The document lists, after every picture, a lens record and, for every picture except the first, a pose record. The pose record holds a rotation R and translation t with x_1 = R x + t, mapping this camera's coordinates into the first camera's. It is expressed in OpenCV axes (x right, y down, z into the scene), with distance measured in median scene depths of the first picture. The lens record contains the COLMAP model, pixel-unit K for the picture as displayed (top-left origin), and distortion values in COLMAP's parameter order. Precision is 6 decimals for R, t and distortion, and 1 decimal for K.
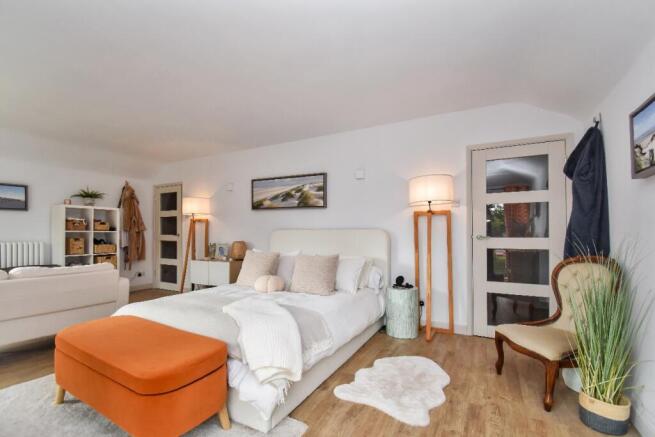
lens RADIAL K [[294.1, 0, 325.9], [0, 294.1, 226.5], [0, 0, 1]] dist [0.001165, -0.014421]
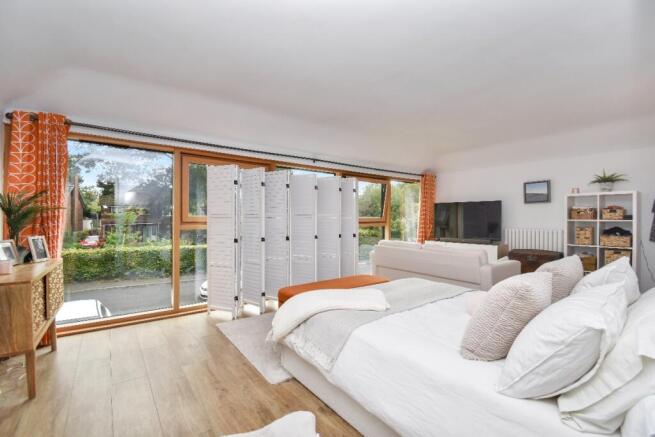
lens RADIAL K [[281.4, 0, 327.5], [0, 281.4, 218.5], [0, 0, 1]] dist [0.000241, -0.011886]
pose [[-0.400515, 0.000515, -0.916290, 0.332774], [0.015408, 0.999862, -0.006173, 0.003540], [0.916161, -0.016590, -0.400468, 0.615140]]
